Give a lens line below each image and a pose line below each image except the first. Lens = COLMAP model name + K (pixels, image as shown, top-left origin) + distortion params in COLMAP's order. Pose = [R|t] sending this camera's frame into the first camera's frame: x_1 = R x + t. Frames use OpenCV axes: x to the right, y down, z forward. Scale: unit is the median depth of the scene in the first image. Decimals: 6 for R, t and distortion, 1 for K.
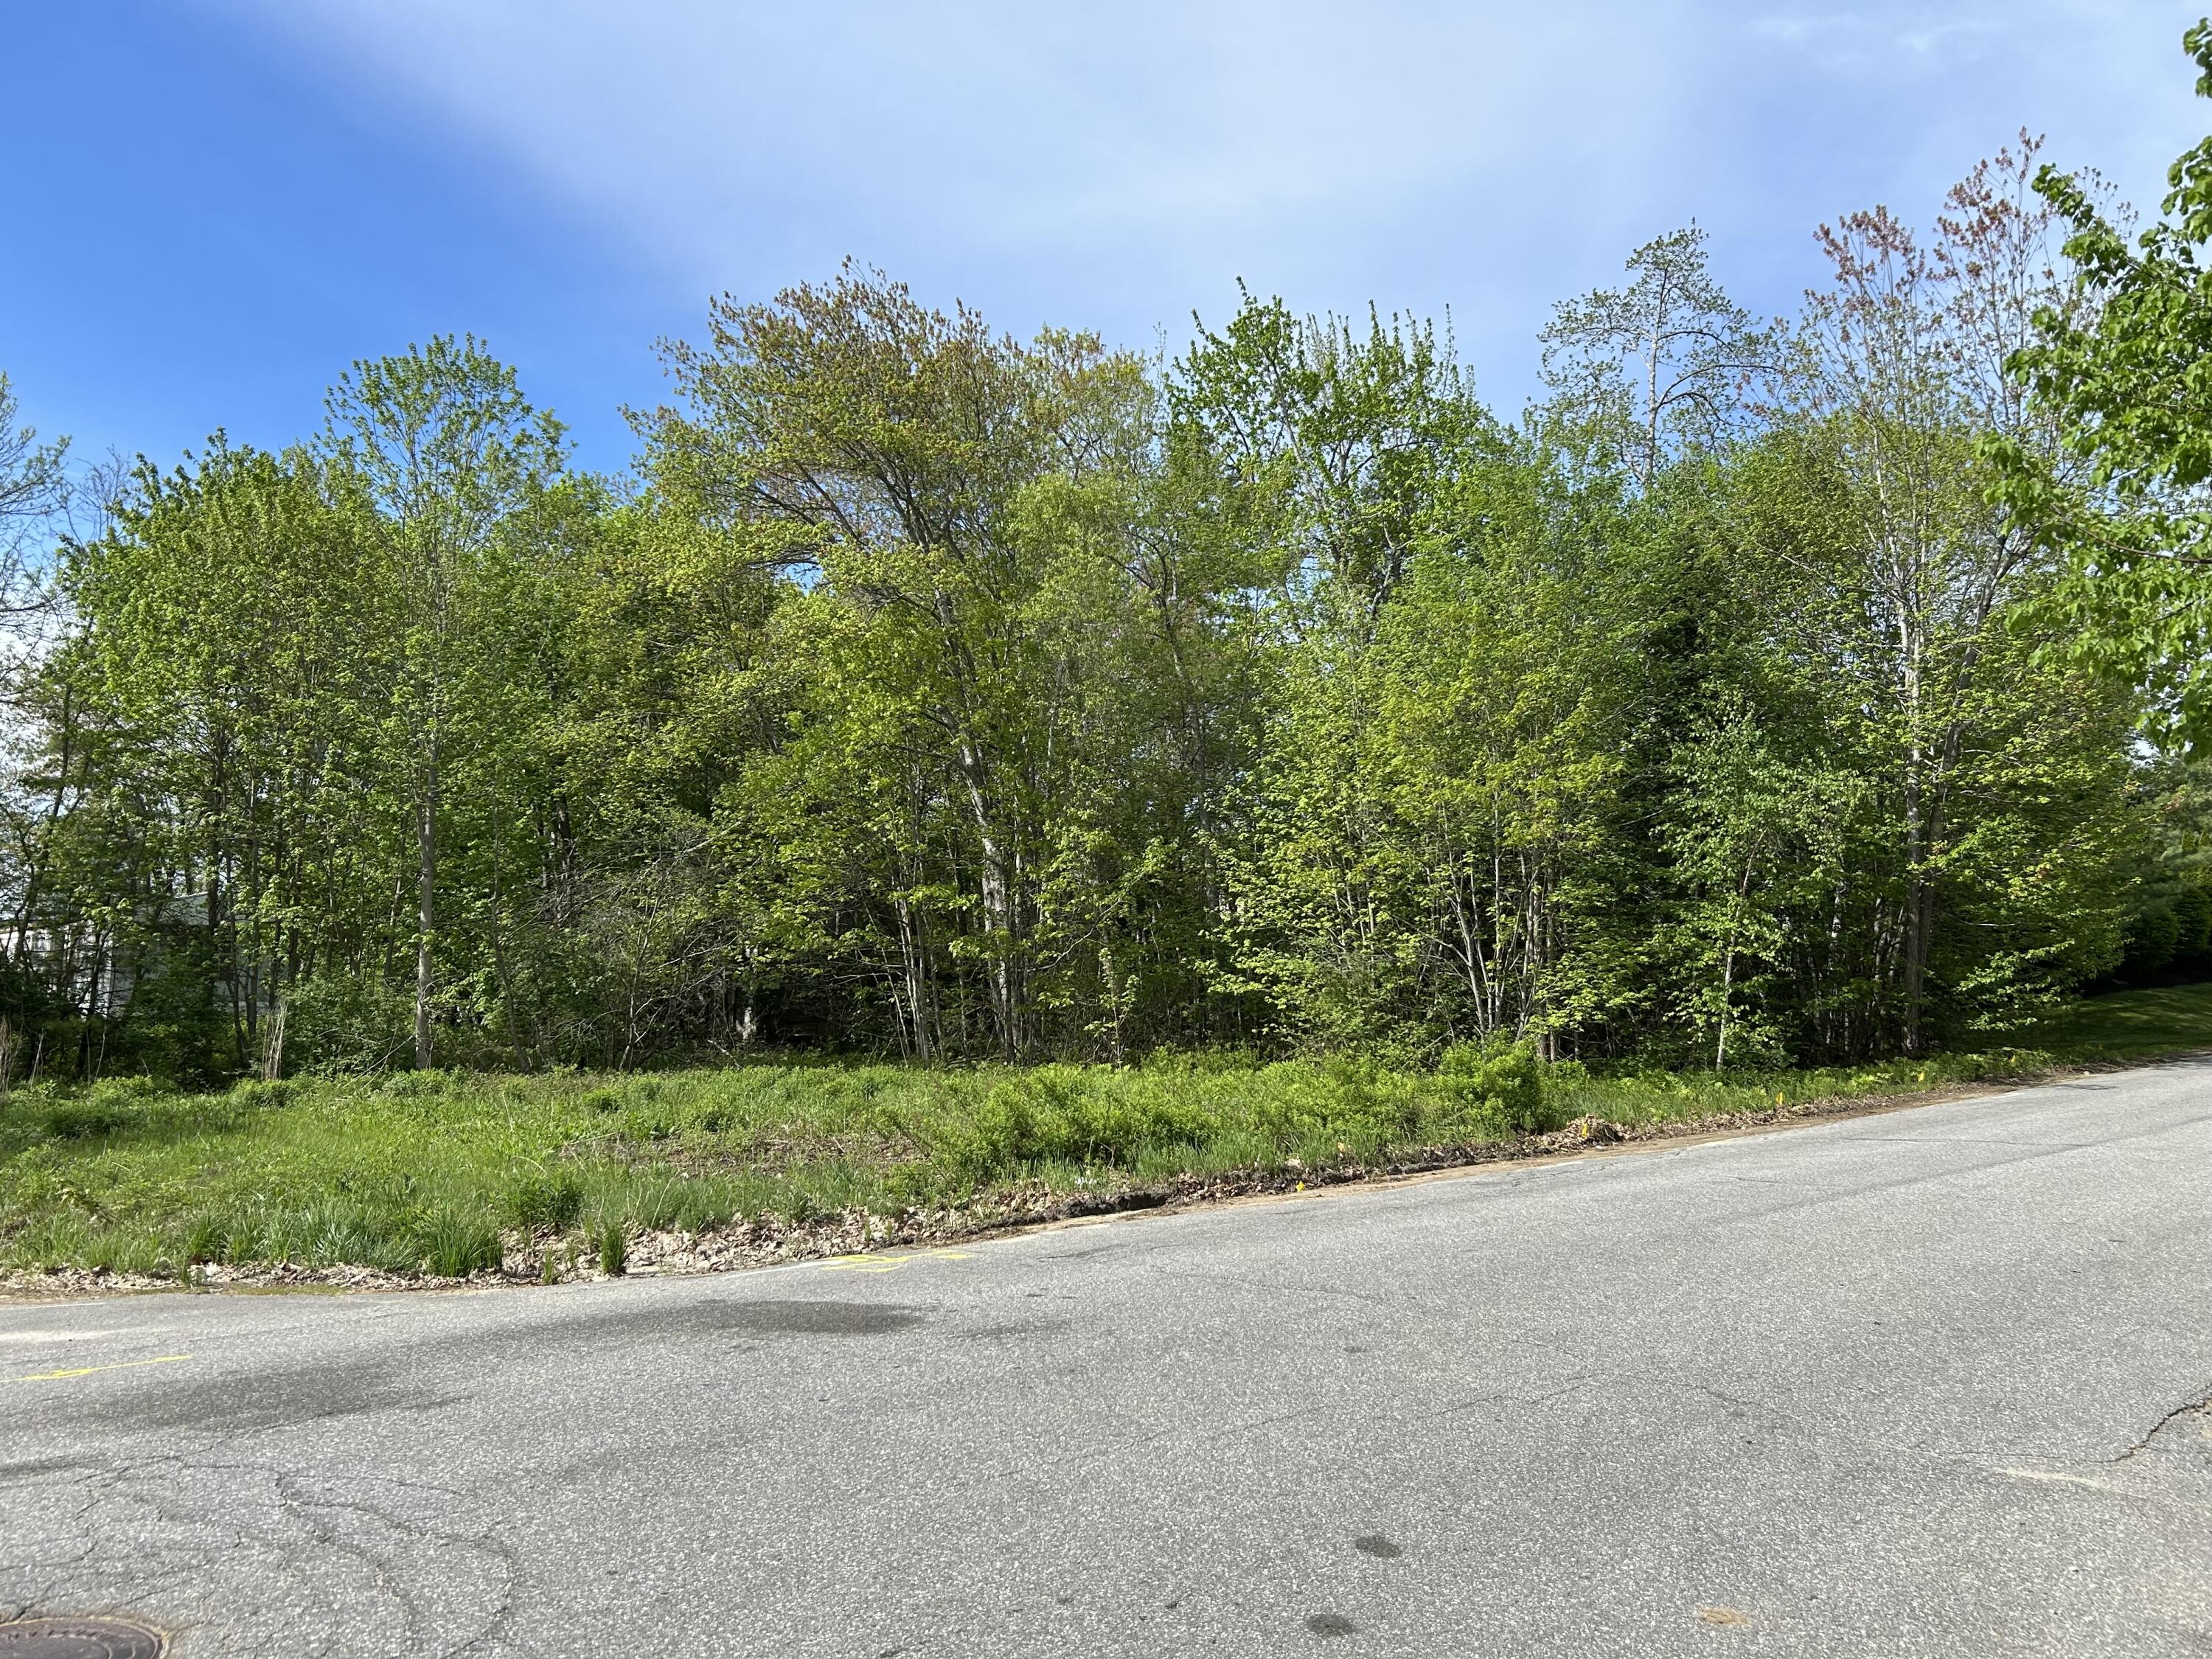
lens RADIAL K [[1575.4, 0, 1094.4], [0, 1575.4, 849.8], [0, 0, 1]] dist [0.035446, -0.035915]
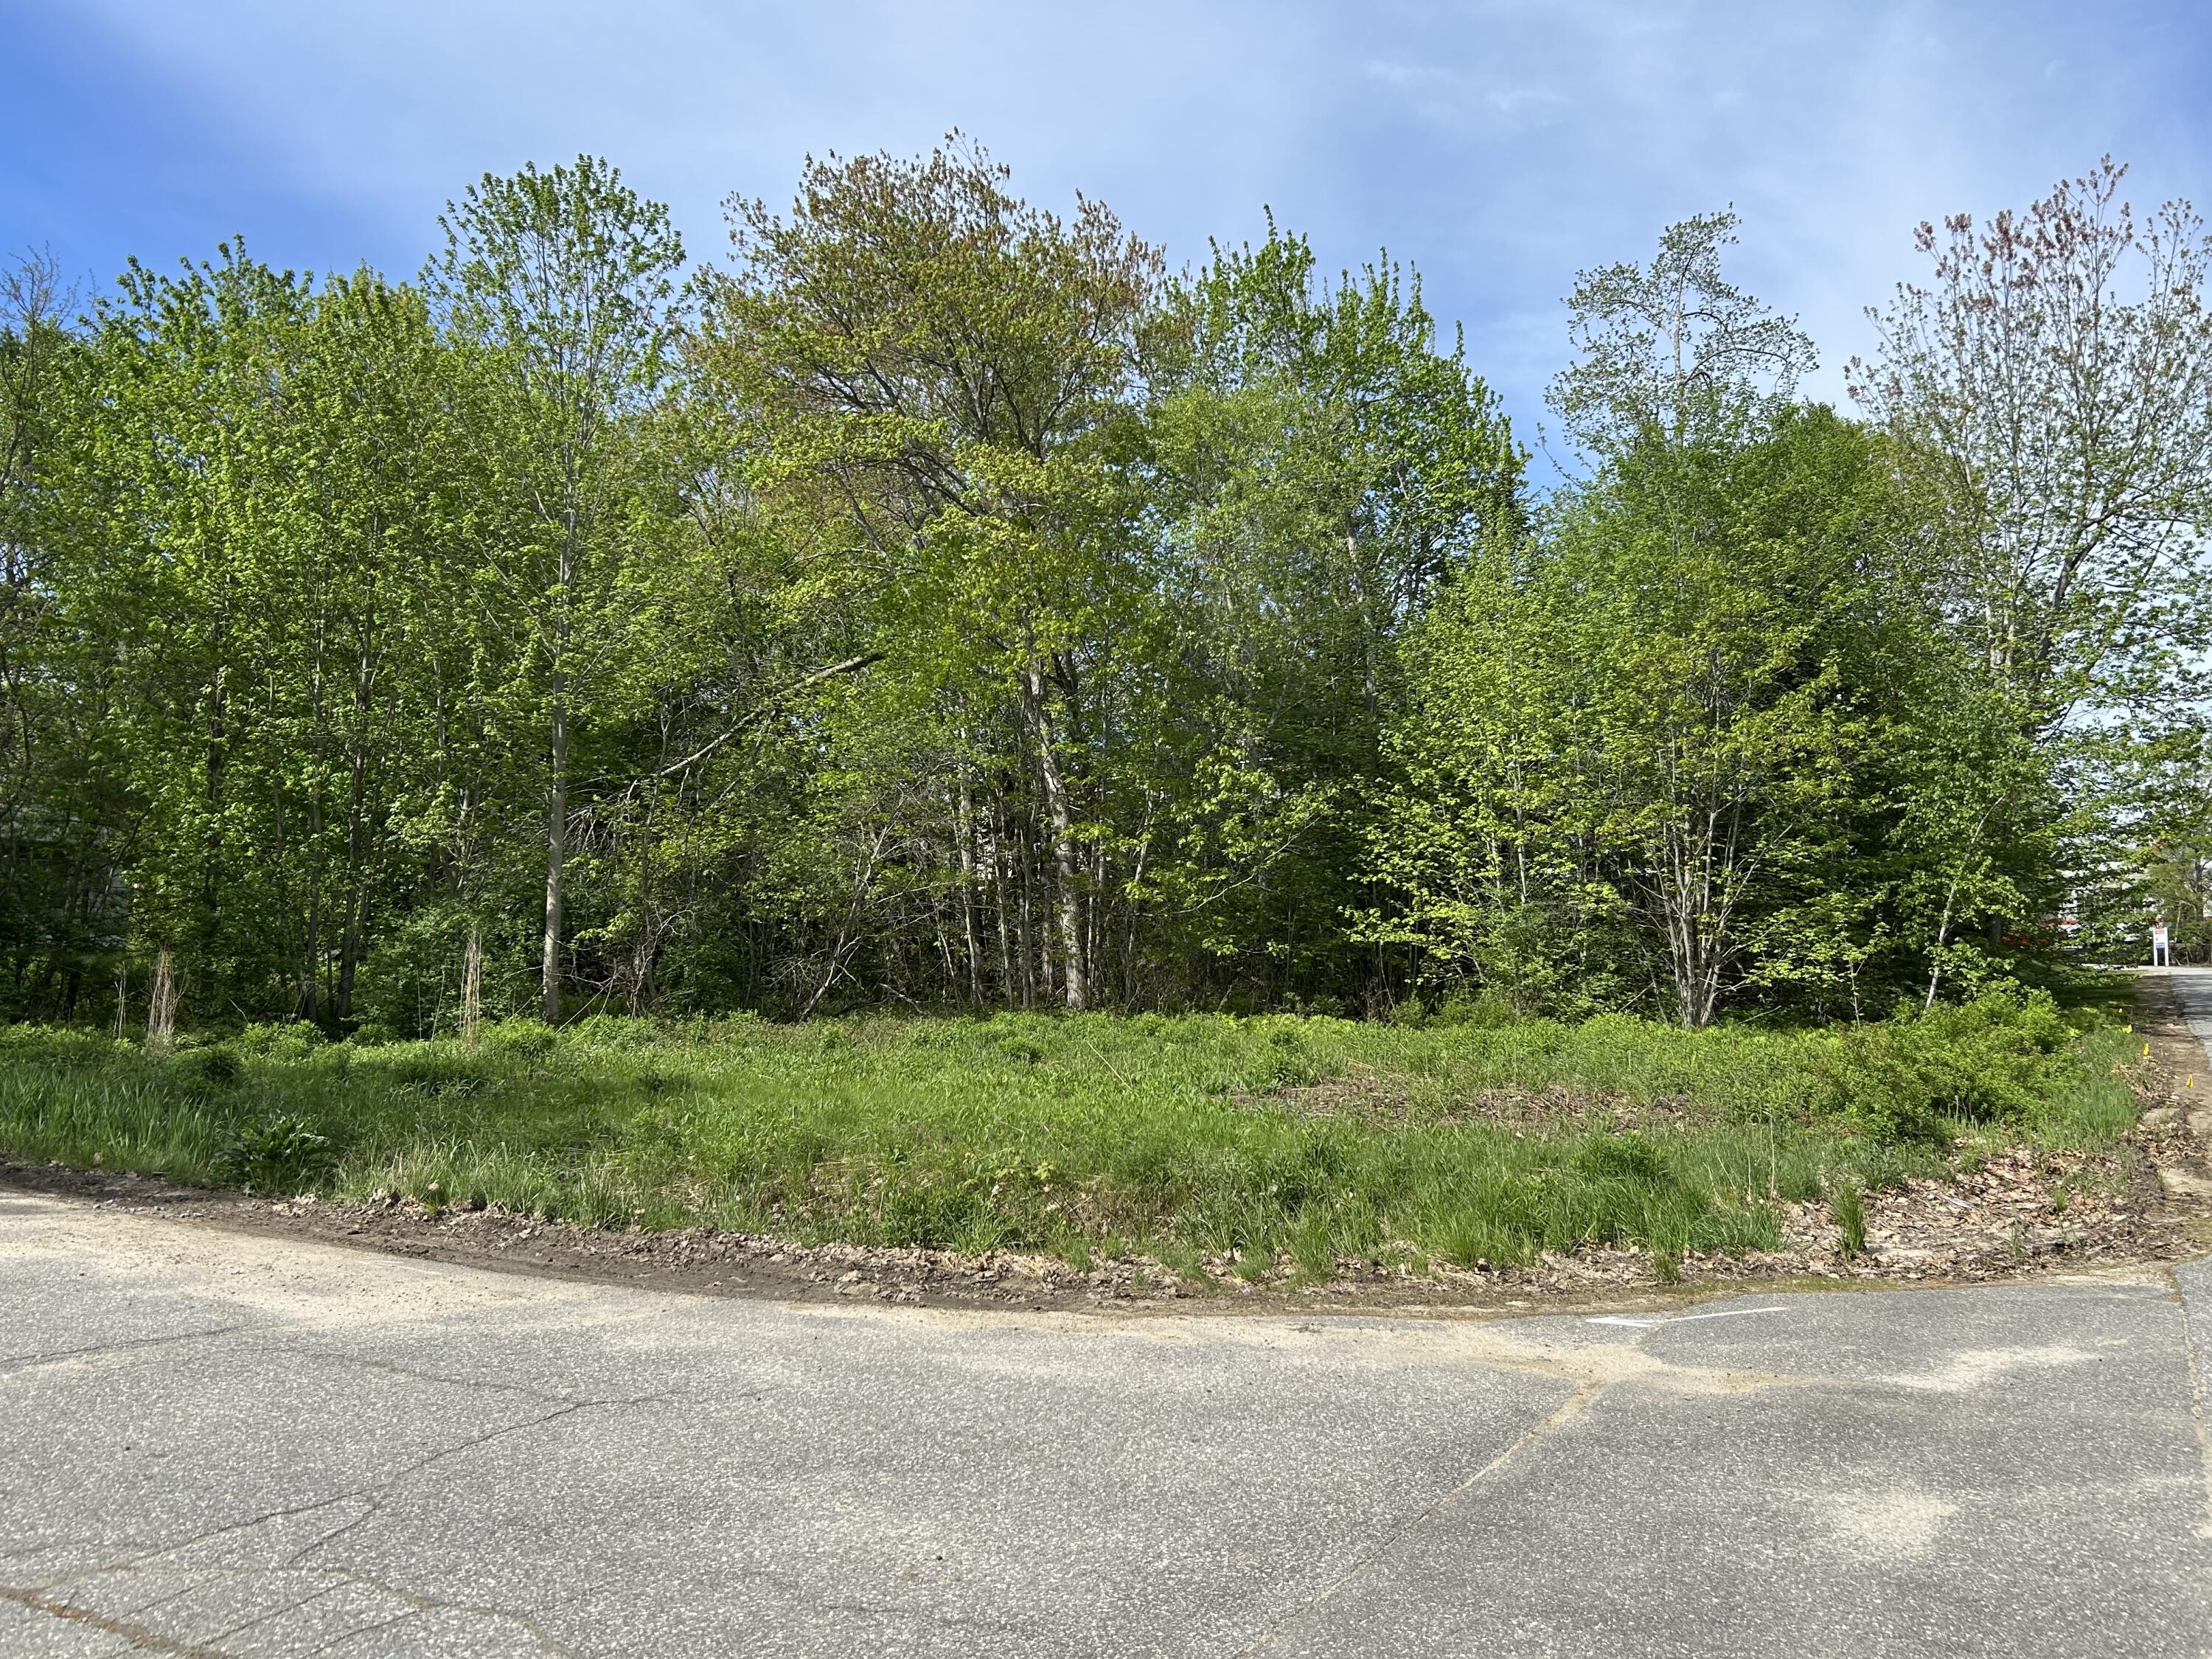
lens RADIAL K [[1575.4, 0, 1094.4], [0, 1575.4, 849.8], [0, 0, 1]] dist [0.035446, -0.035915]
pose [[0.968939, 0.023695, 0.246162, -0.319456], [-0.030650, 0.999231, 0.024457, 0.014684], [-0.245393, -0.031242, 0.968920, 0.095362]]
